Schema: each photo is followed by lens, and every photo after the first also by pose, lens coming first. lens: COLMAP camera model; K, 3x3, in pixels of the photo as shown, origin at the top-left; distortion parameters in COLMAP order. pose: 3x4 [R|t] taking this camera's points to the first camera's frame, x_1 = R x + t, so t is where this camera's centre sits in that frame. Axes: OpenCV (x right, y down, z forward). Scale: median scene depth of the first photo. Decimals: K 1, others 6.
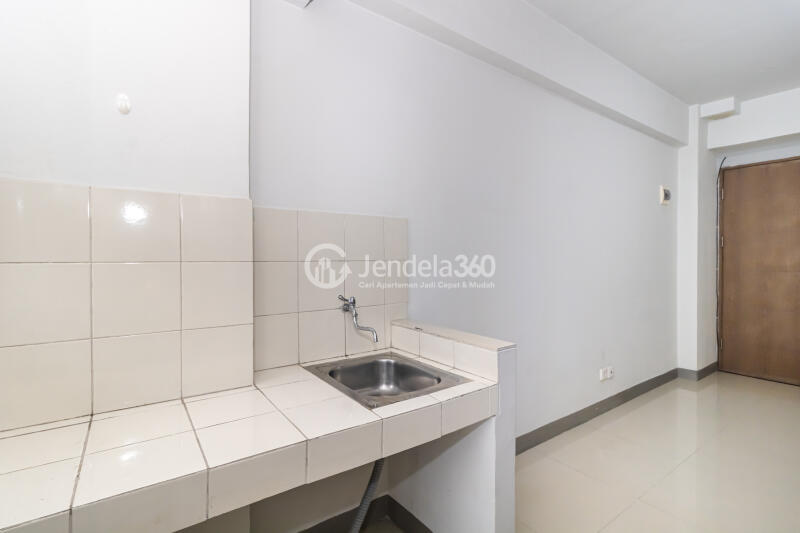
lens RADIAL K [[370.1, 0, 384.4], [0, 370.1, 264.9], [0, 0, 1]] dist [-0.001273, -0.000056]
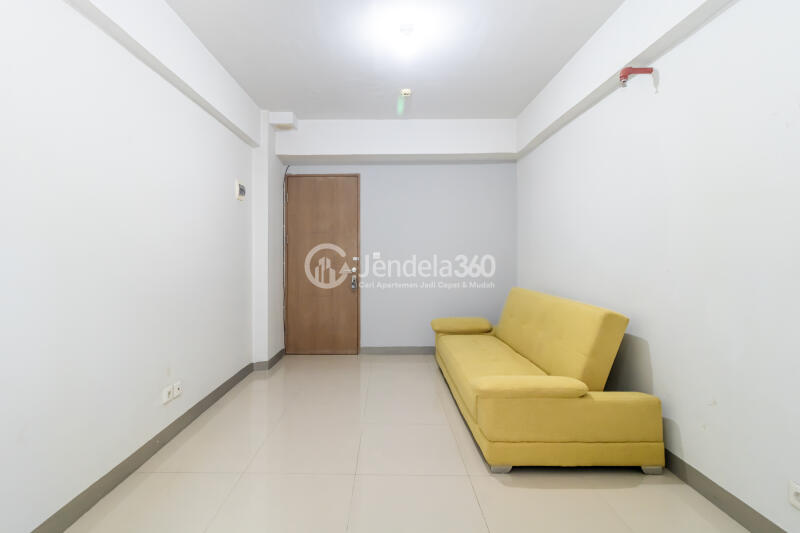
lens RADIAL K [[370.1, 0, 384.4], [0, 370.1, 264.9], [0, 0, 1]] dist [-0.001273, -0.000056]
pose [[0.573447, -0.019258, 0.819016, 0.160243], [0.009483, 0.999813, 0.016869, -0.000650], [-0.819188, -0.001906, 0.573522, 0.109579]]
